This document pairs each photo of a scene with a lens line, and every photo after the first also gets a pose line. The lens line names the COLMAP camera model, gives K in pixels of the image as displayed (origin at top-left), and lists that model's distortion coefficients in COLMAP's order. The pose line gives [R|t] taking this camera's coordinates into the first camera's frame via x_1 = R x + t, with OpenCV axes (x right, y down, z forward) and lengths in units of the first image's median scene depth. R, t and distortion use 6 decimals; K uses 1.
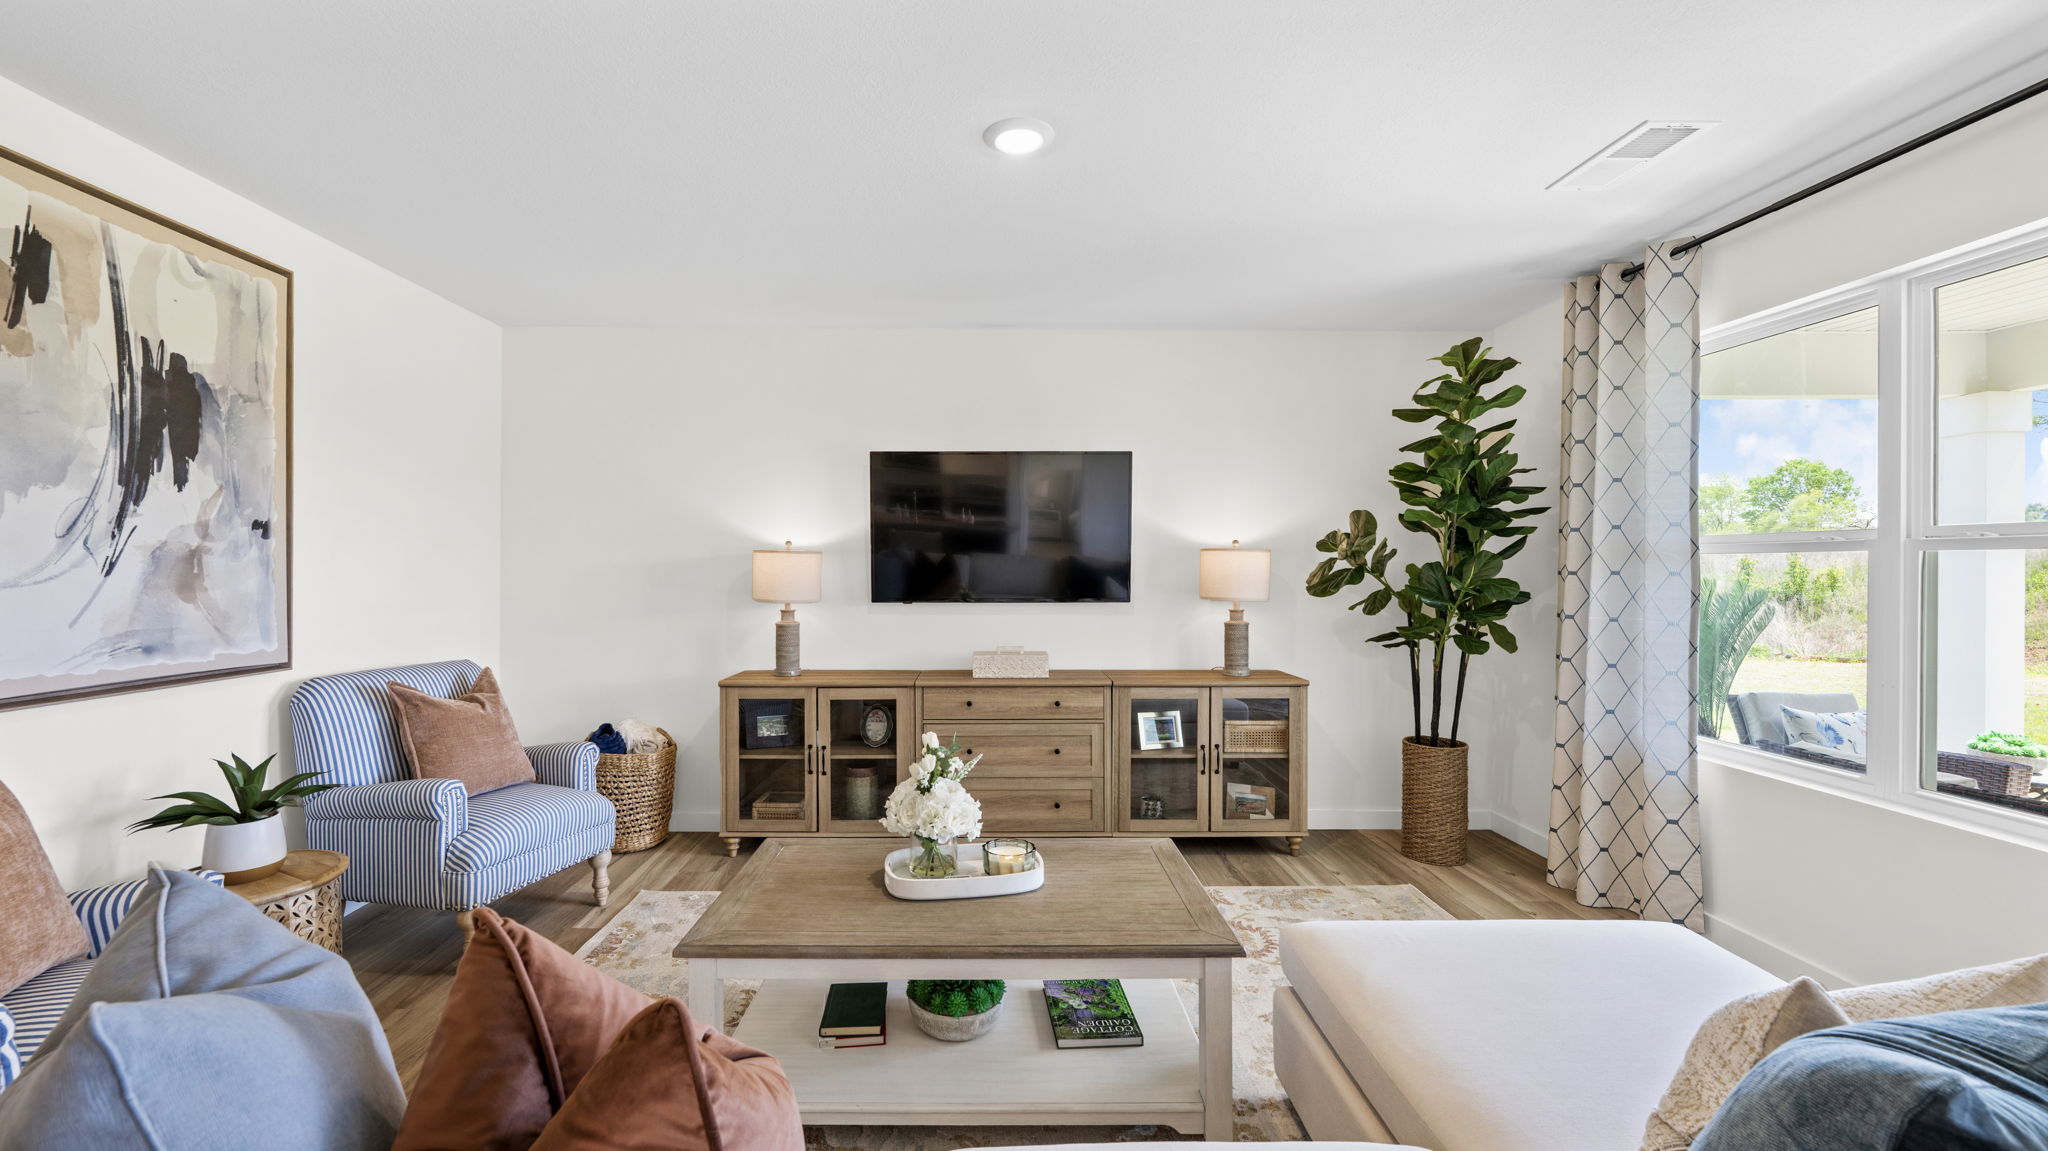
lens RADIAL K [[828.3, 0, 988.3], [0, 828.3, 571.0], [0, 0, 1]] dist [-0.007186, -0.001576]
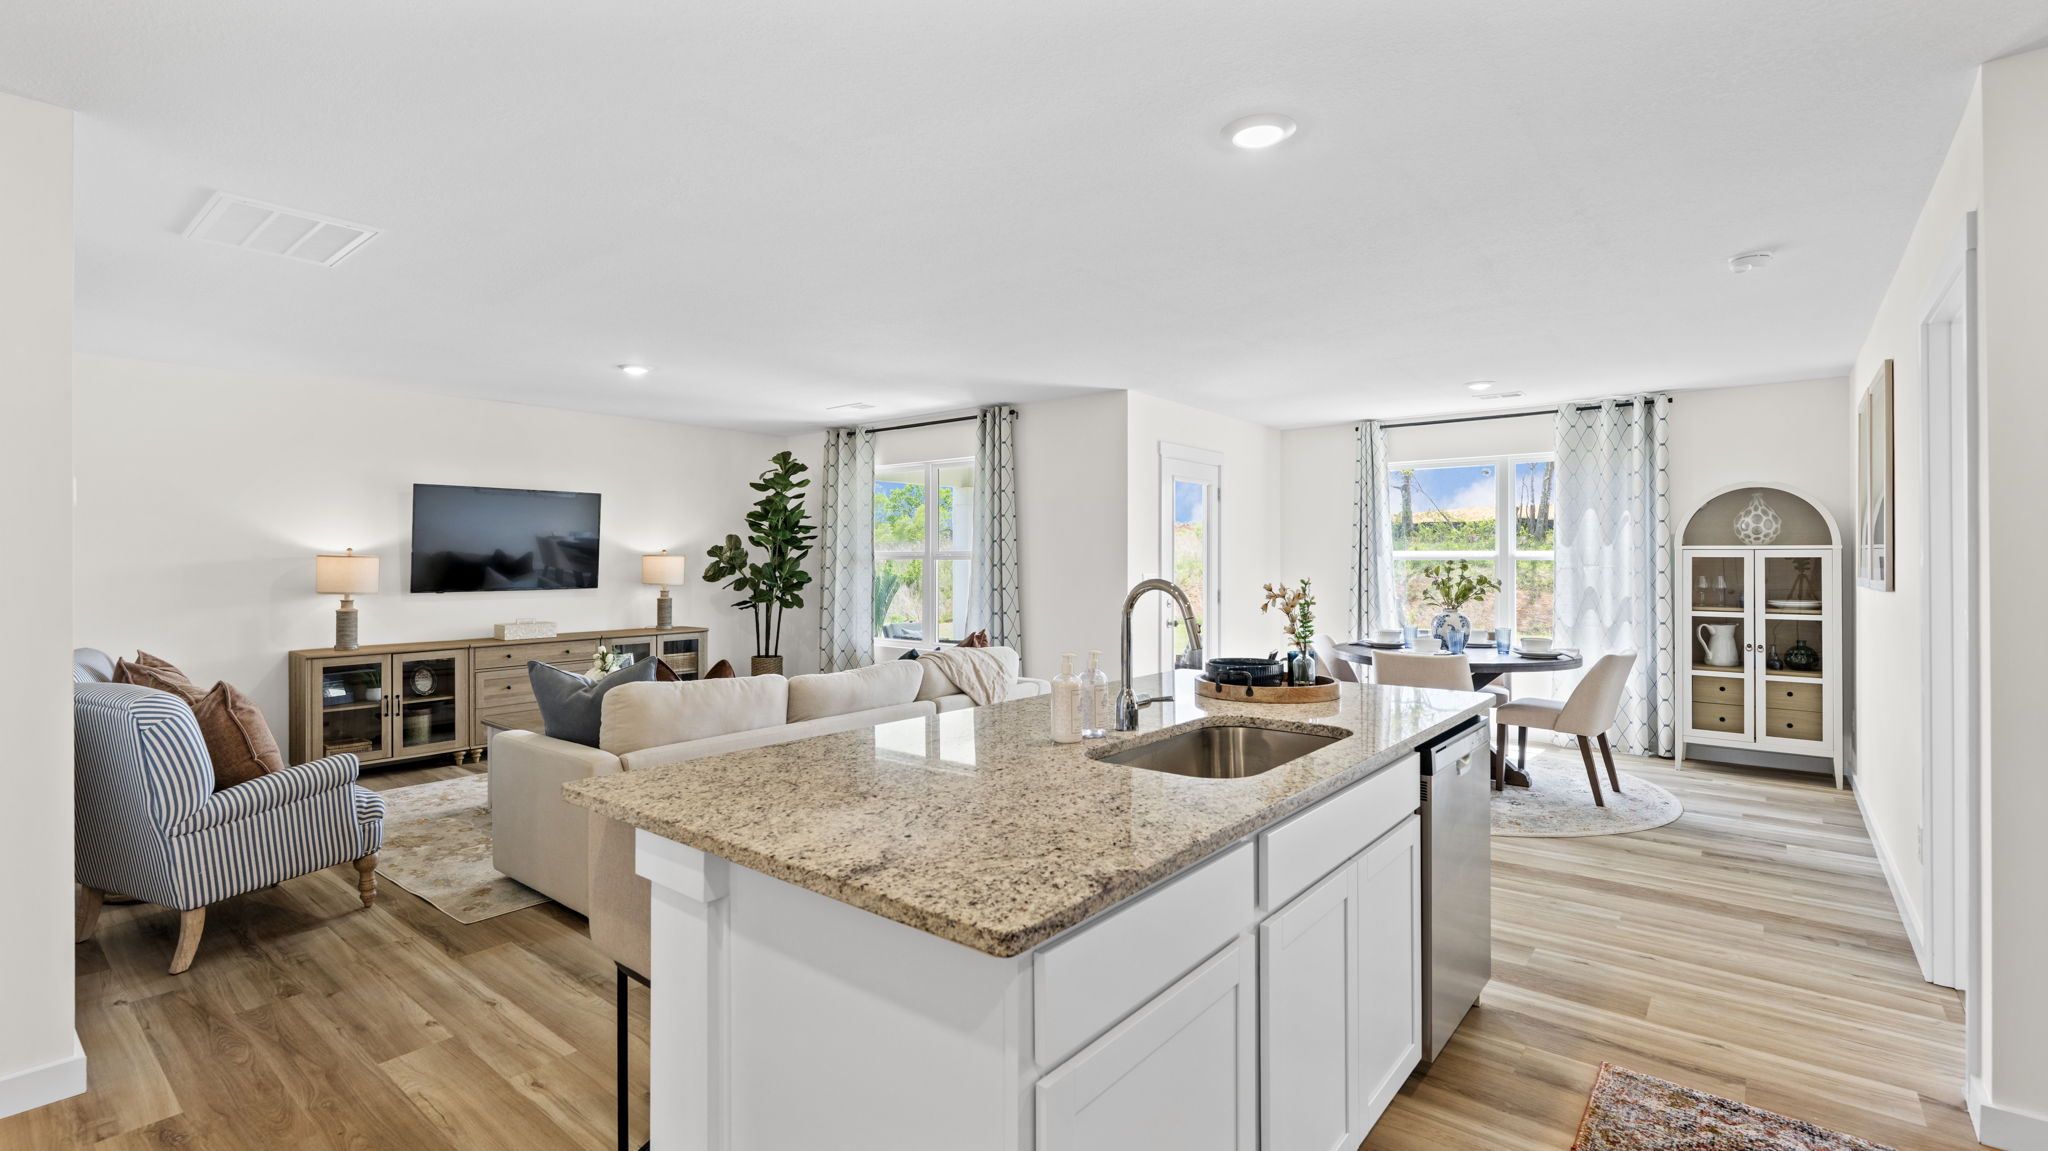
lens RADIAL K [[920.9, 0, 1018.7], [0, 920.9, 551.0], [0, 0, 1]] dist [-0.008873, 0.001249]
pose [[0.640227, 0.005824, 0.768163, -0.773765], [0.004493, 0.999926, -0.011325, -0.011494], [-0.768172, 0.010702, 0.640154, -0.867223]]
